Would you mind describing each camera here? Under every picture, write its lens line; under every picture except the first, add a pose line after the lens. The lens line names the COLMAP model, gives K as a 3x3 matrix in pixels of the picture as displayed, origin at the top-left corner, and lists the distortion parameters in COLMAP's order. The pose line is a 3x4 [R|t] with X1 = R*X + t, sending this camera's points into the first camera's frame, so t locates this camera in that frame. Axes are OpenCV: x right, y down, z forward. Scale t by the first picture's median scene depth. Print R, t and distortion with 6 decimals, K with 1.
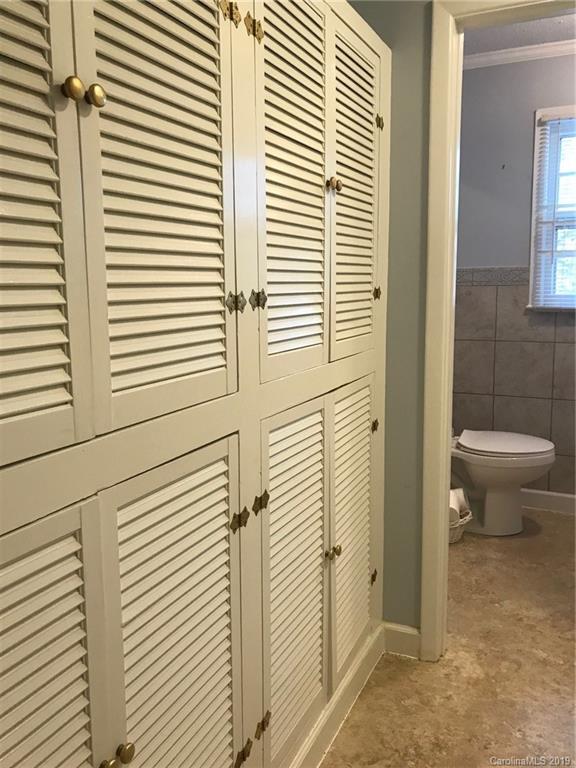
lens RADIAL K [[640.1, 0, 290.5], [0, 640.1, 382.5], [0, 0, 1]] dist [0.001786, -0.006780]
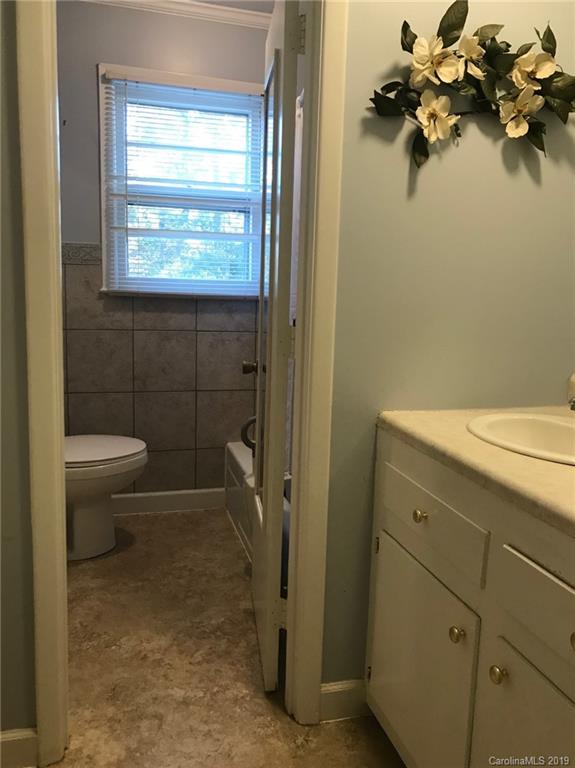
lens RADIAL K [[640.1, 0, 292.7], [0, 640.1, 375.9], [0, 0, 1]] dist [0.001786, -0.006780]
pose [[0.747148, -0.067571, 0.661214, -0.023379], [0.063959, 0.997511, 0.029666, -0.010749], [-0.661573, 0.020126, 0.749610, 0.181513]]
